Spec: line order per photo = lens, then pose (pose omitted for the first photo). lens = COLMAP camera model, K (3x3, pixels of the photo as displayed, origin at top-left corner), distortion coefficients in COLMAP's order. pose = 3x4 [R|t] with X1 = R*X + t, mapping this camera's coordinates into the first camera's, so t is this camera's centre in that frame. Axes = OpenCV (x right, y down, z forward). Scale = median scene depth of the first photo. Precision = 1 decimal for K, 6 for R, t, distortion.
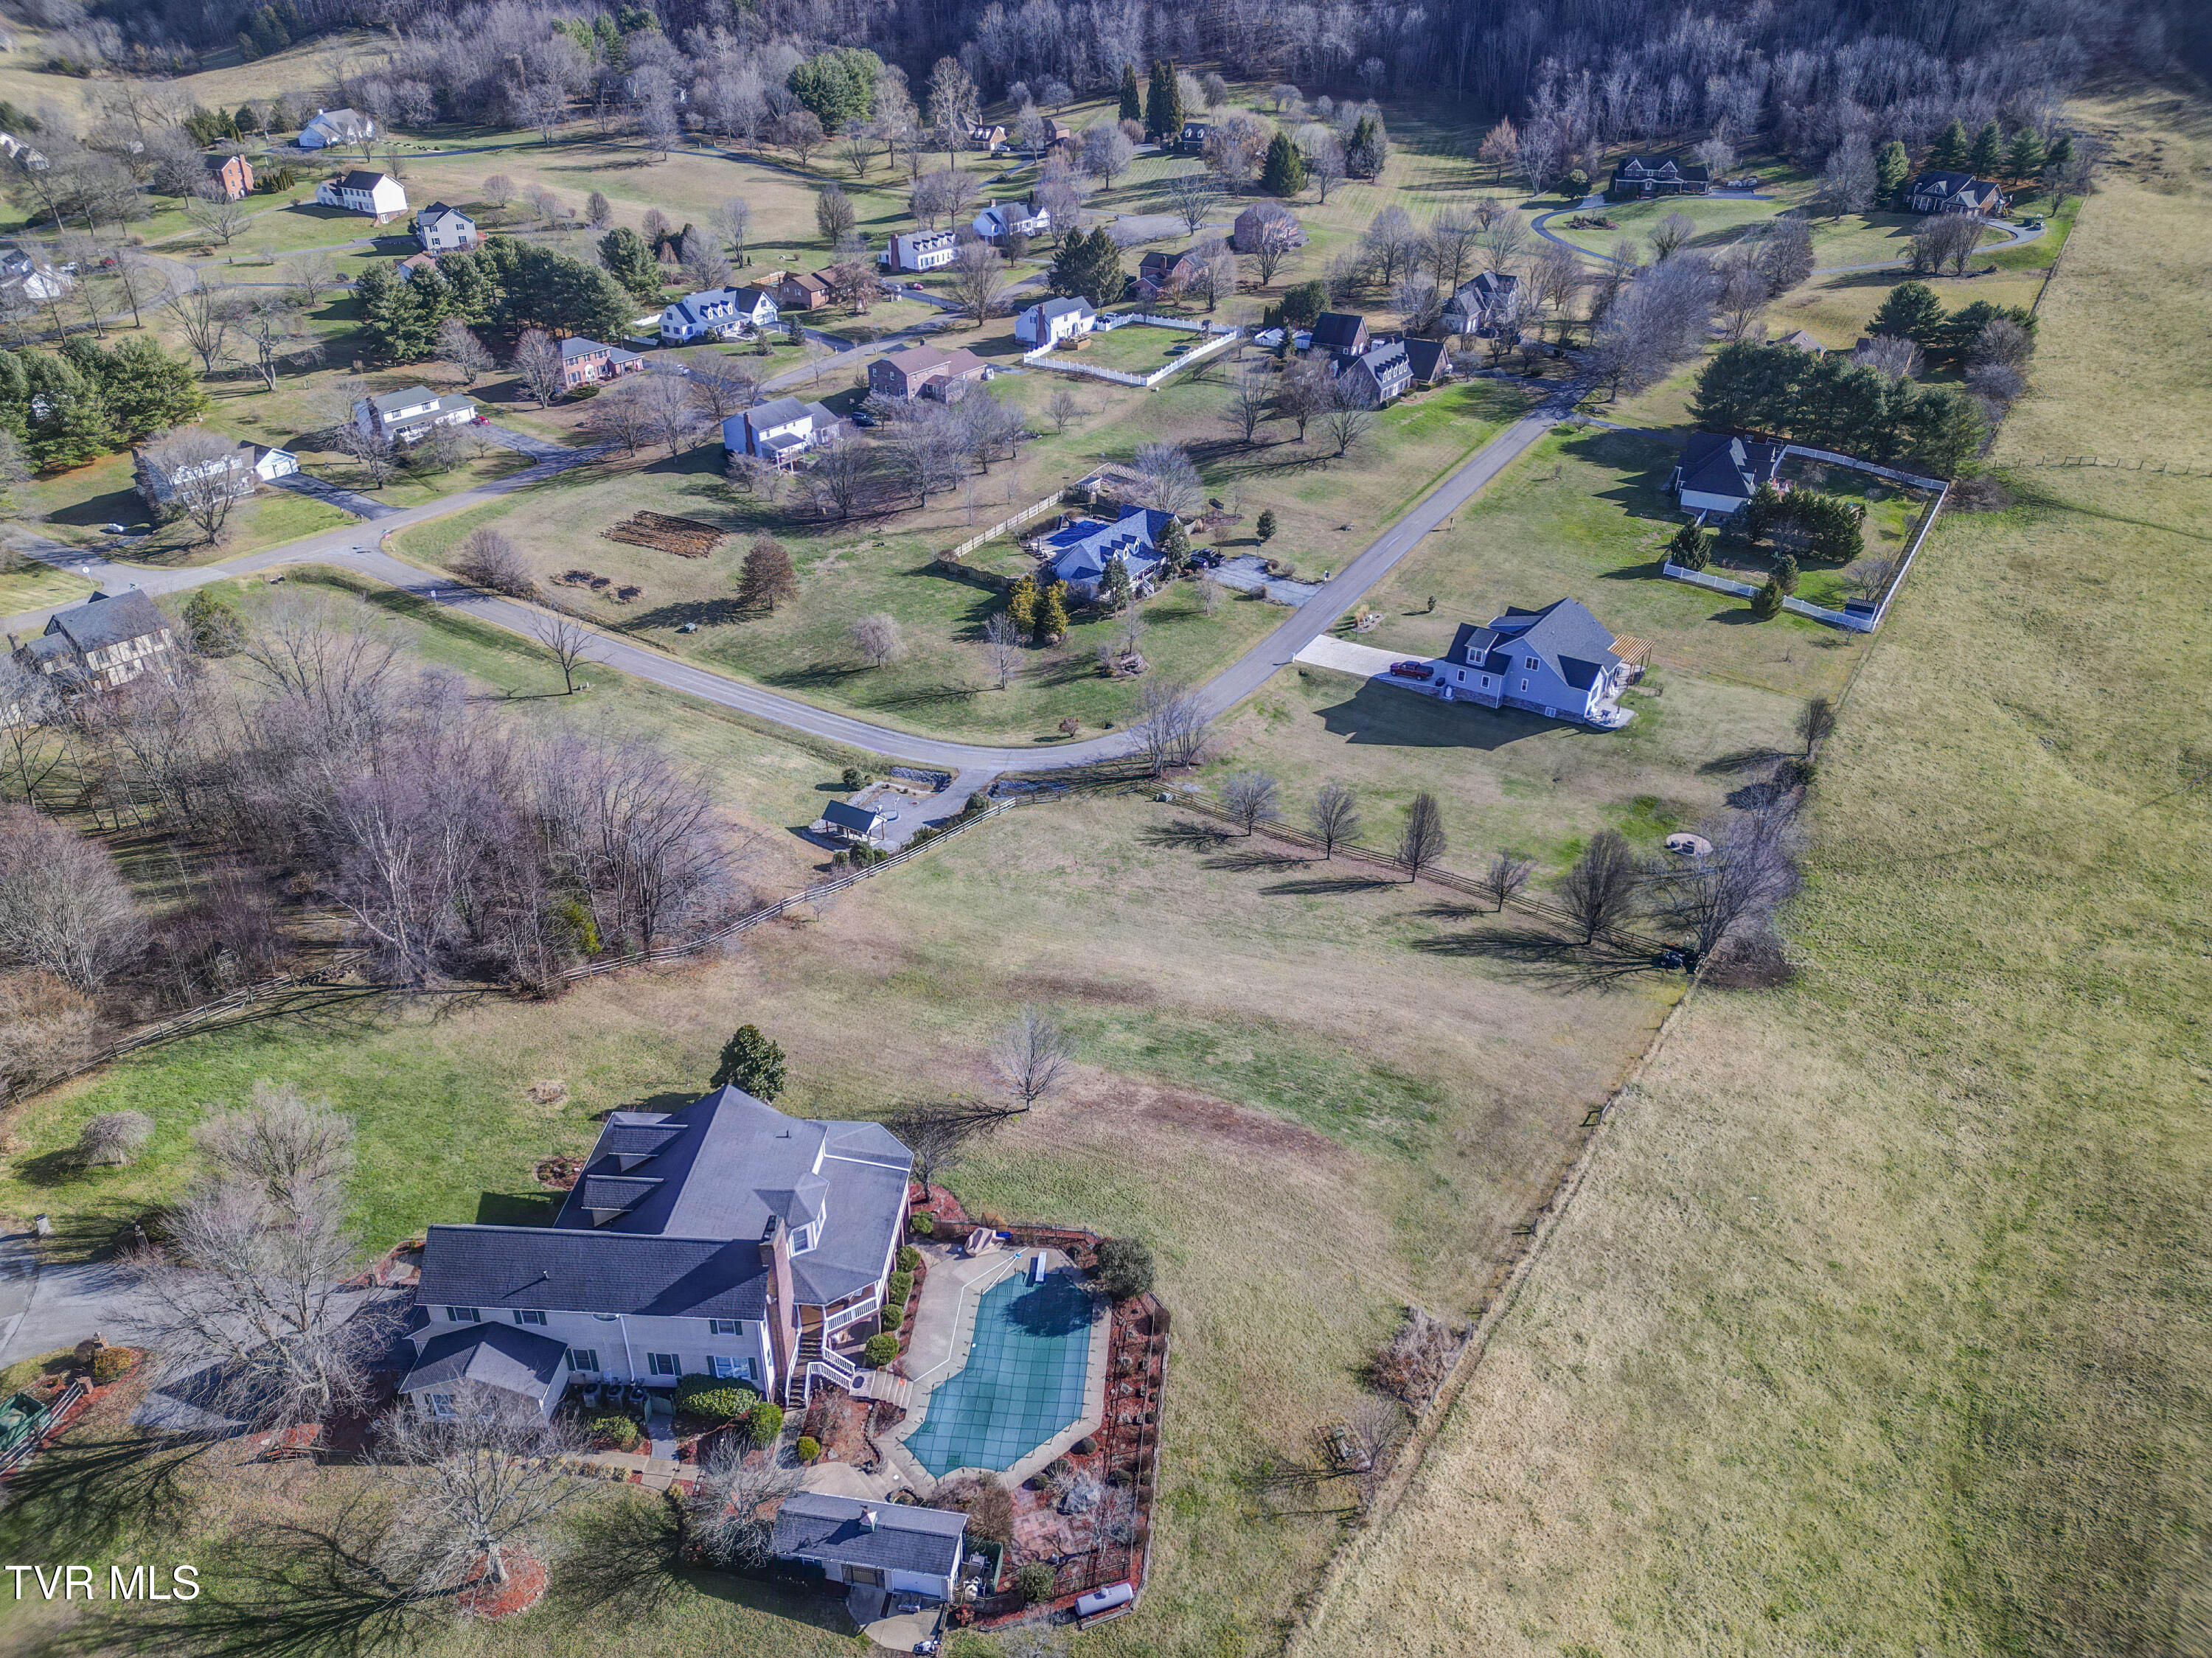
lens RADIAL K [[1532.6, 0, 1109.6], [0, 1532.6, 834.8], [0, 0, 1]] dist [0.070429, -0.066878]
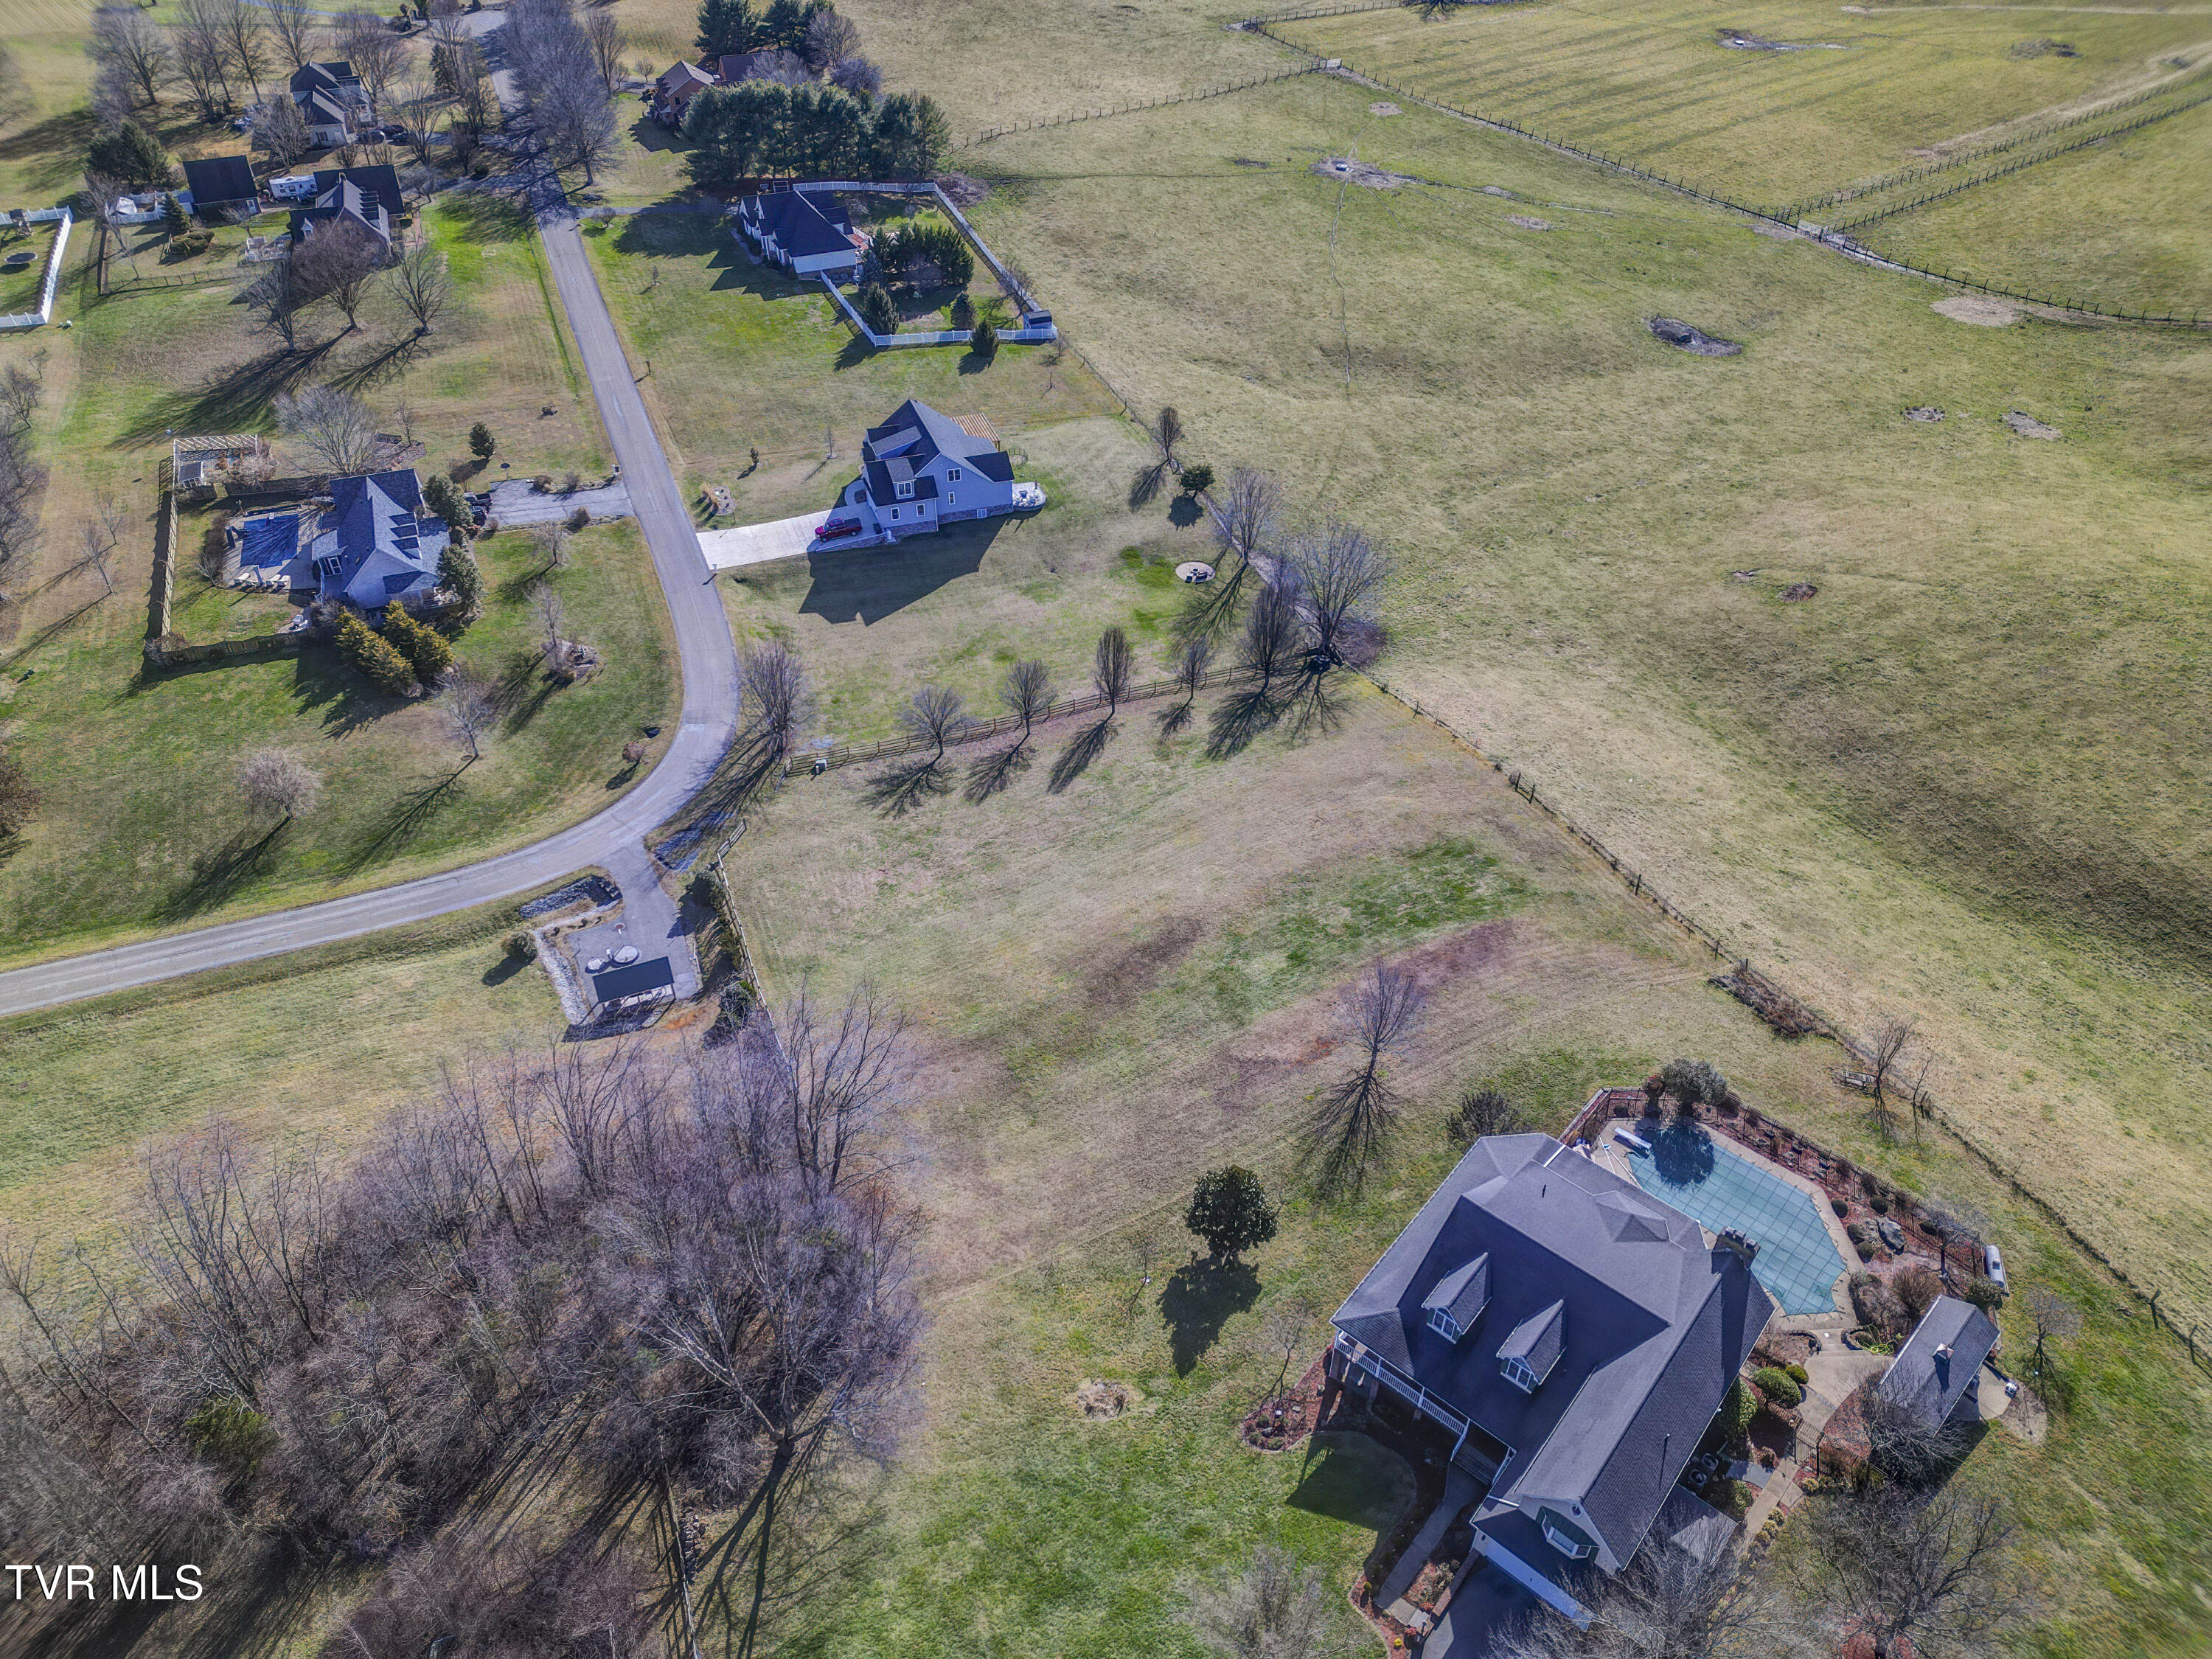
lens RADIAL K [[1532.7, 0, 1109.6], [0, 1532.7, 835.3], [0, 0, 1]] dist [0.070429, -0.066878]
pose [[0.593707, -0.519619, 0.614416, -0.361361], [0.405381, 0.852722, 0.329440, -0.179702], [-0.695110, 0.053482, 0.716911, 0.204434]]
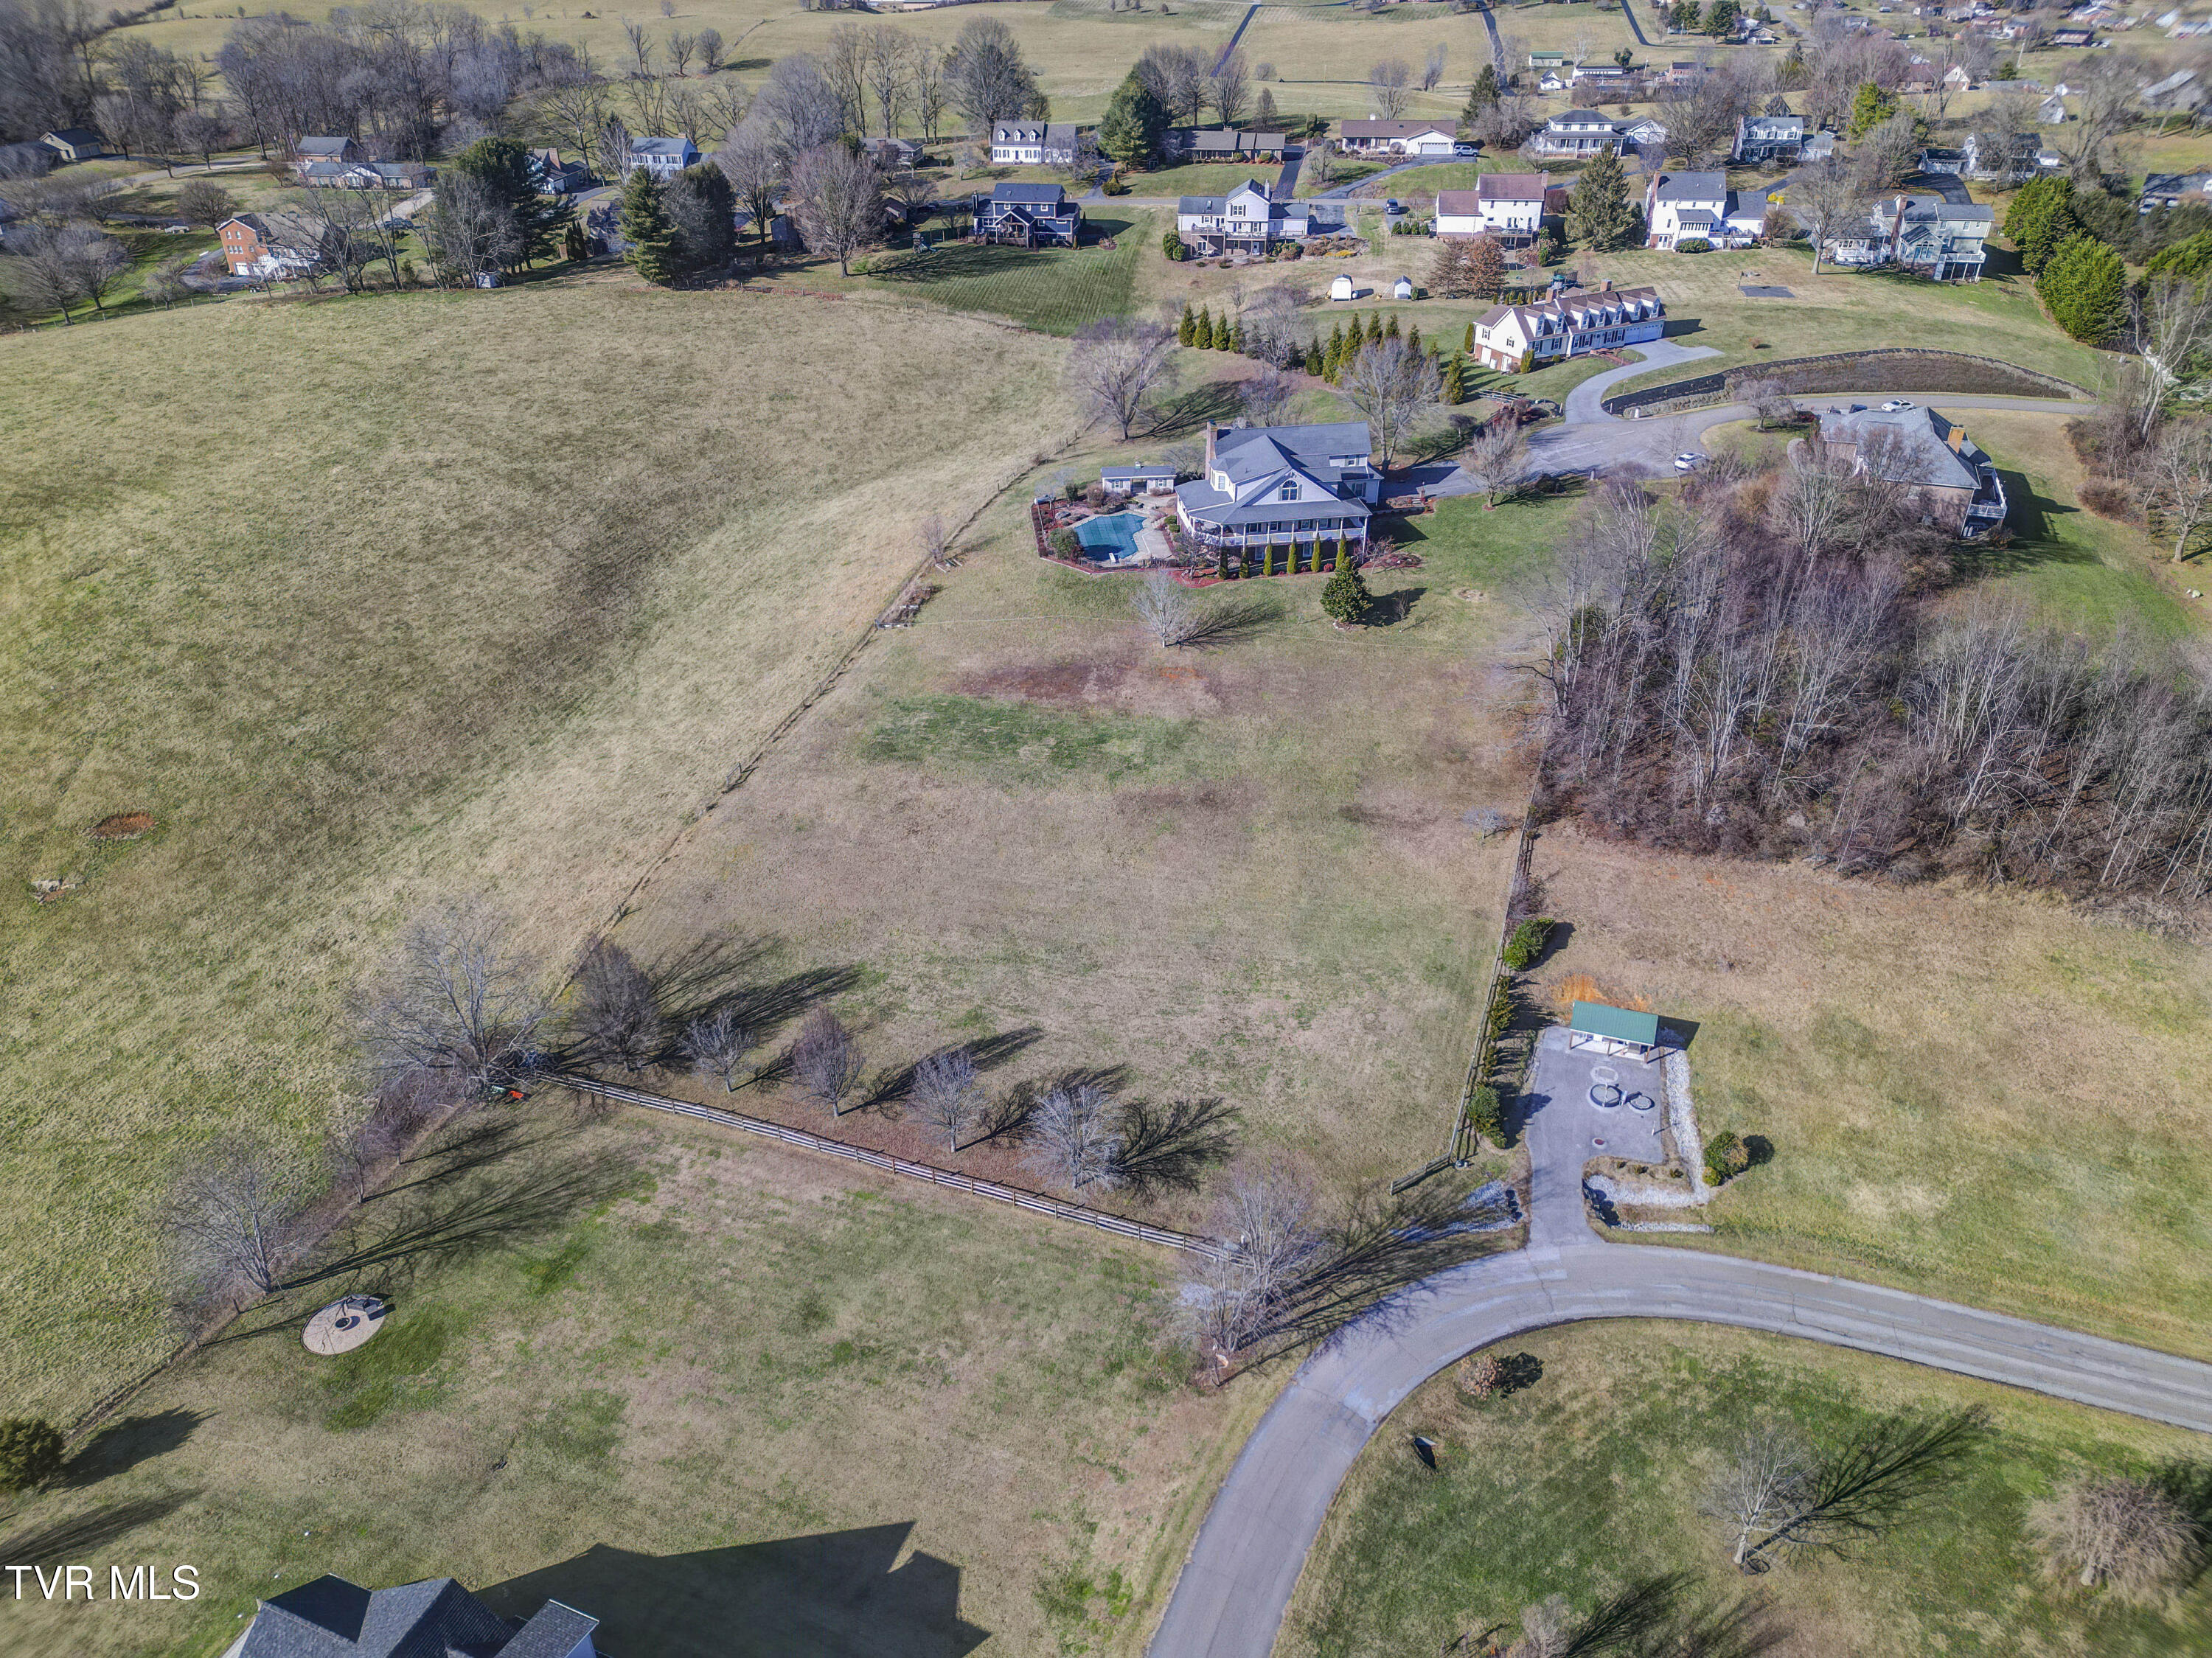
lens RADIAL K [[1532.6, 0, 1109.6], [0, 1532.6, 834.8], [0, 0, 1]] dist [0.070429, -0.066878]
pose [[-0.977615, 0.106245, -0.181607, 0.143743], [-0.109385, 0.480678, 0.870048, -0.508007], [0.179732, 0.870437, -0.458296, 0.936746]]
